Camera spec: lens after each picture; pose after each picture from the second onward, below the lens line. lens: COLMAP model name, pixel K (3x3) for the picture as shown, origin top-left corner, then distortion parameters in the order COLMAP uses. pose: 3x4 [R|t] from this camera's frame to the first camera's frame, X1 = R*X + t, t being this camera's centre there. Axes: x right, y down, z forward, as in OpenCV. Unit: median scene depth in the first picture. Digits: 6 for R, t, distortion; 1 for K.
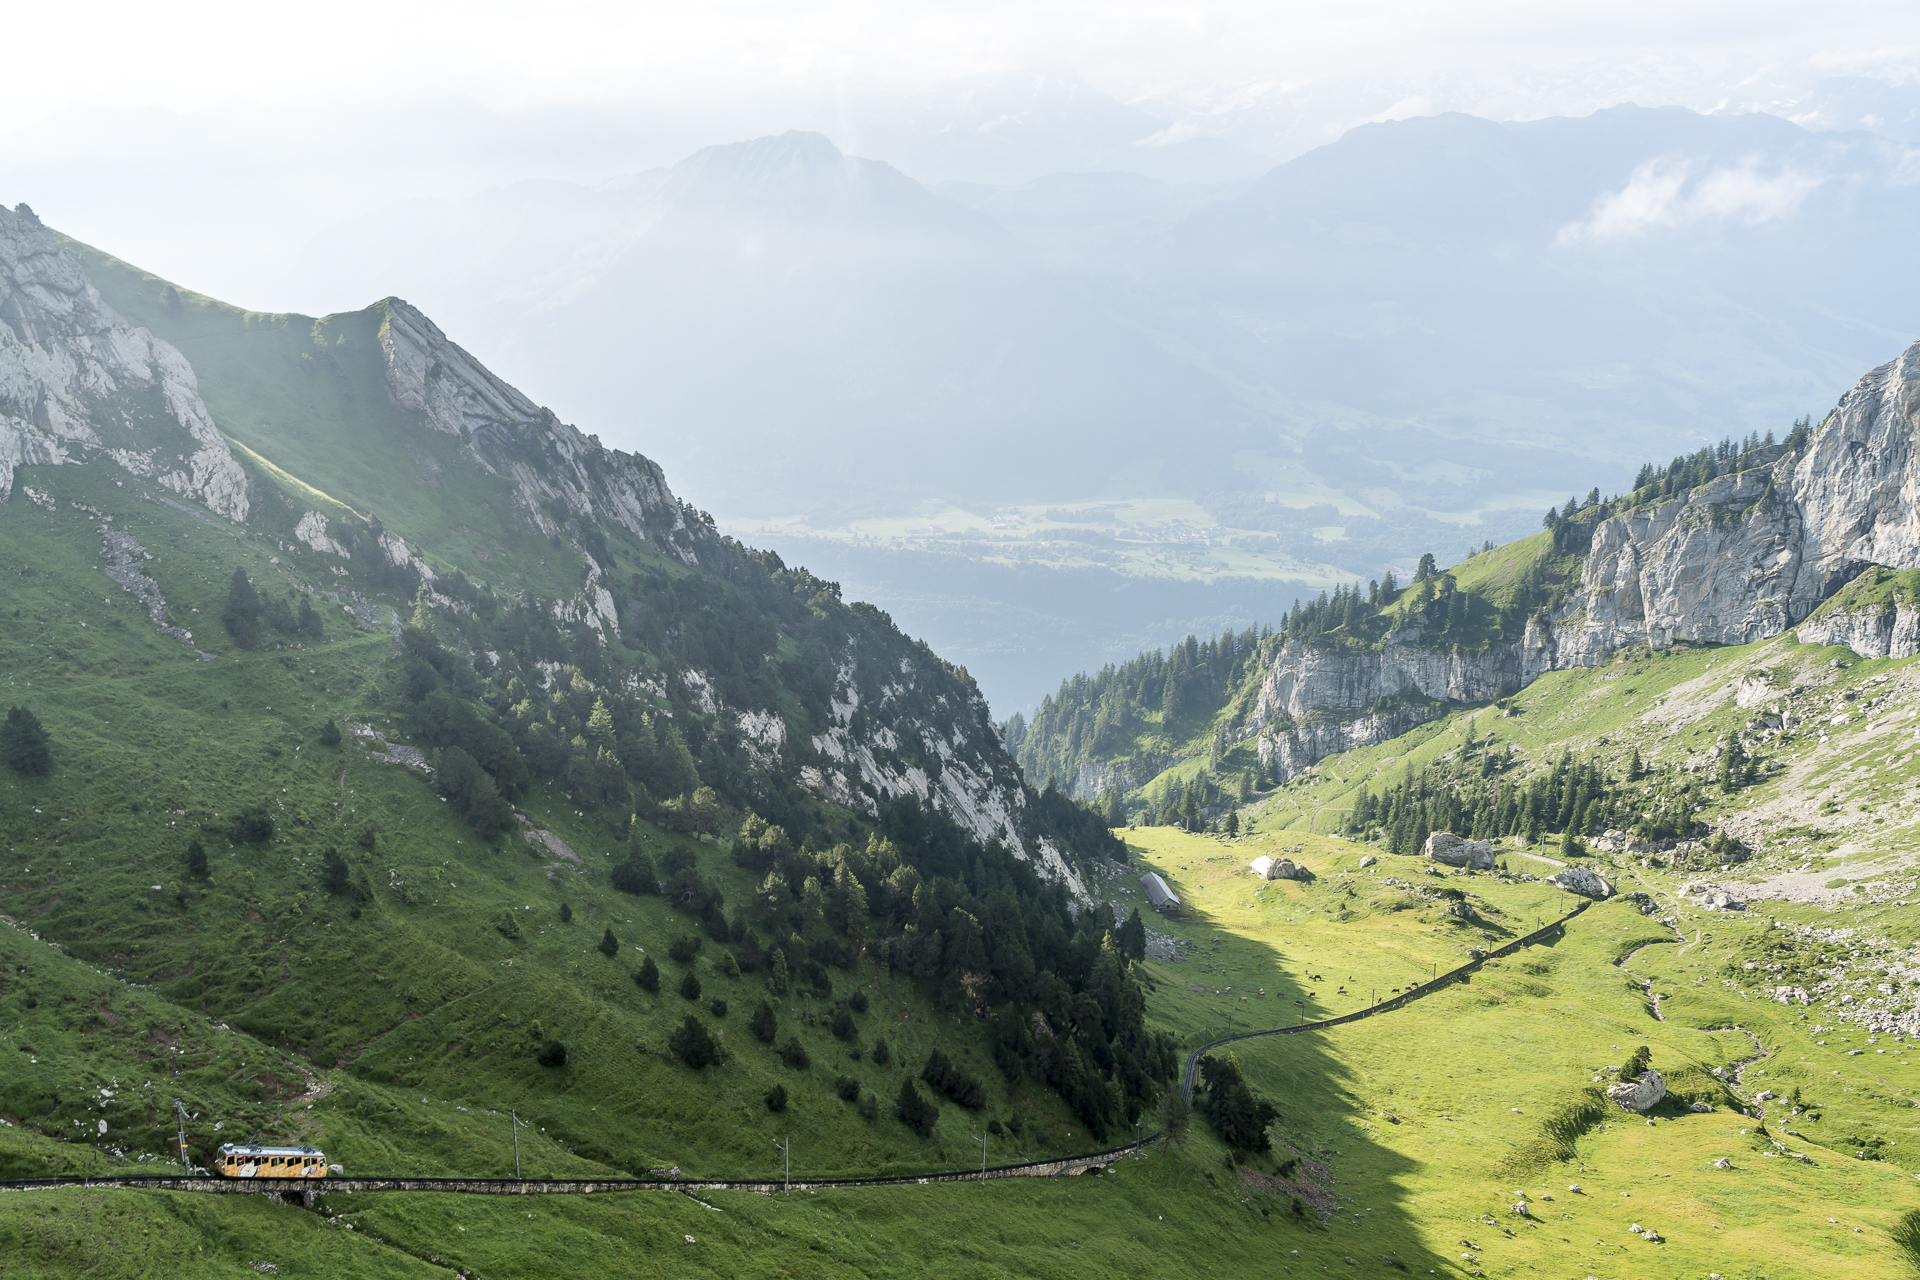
lens RADIAL K [[1820.7, 0, 960.0], [0, 1820.7, 640.0], [0, 0, 1]] dist [-0.013899, -0.004515]
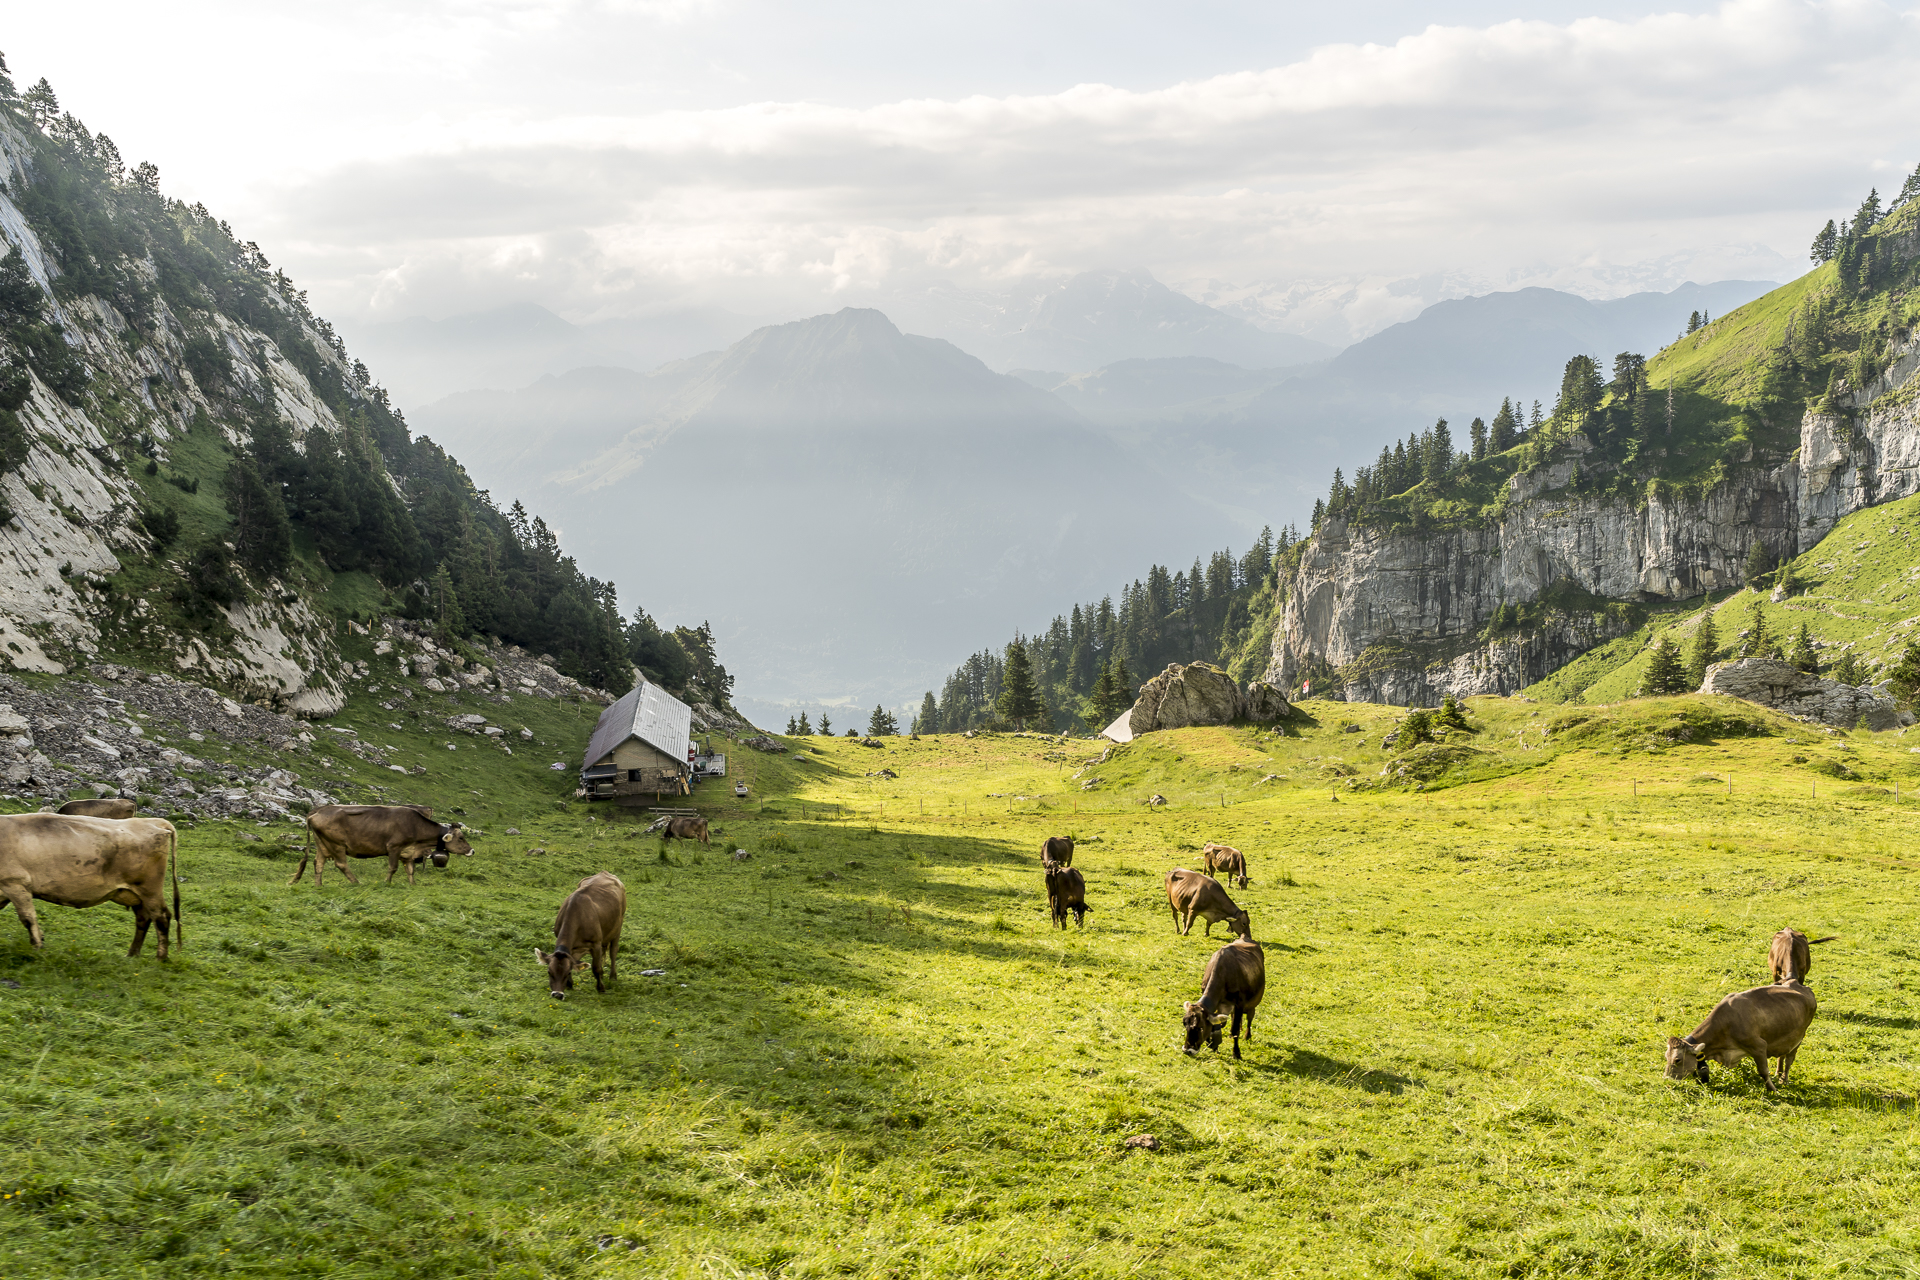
lens RADIAL K [[1820.7, 0, 960.0], [0, 1820.7, 640.0], [0, 0, 1]] dist [-0.013899, -0.004515]
pose [[0.998700, -0.017278, -0.047949, 0.105111], [0.011614, 0.993185, -0.115967, 0.098583], [0.049626, 0.115260, 0.992095, 0.495402]]
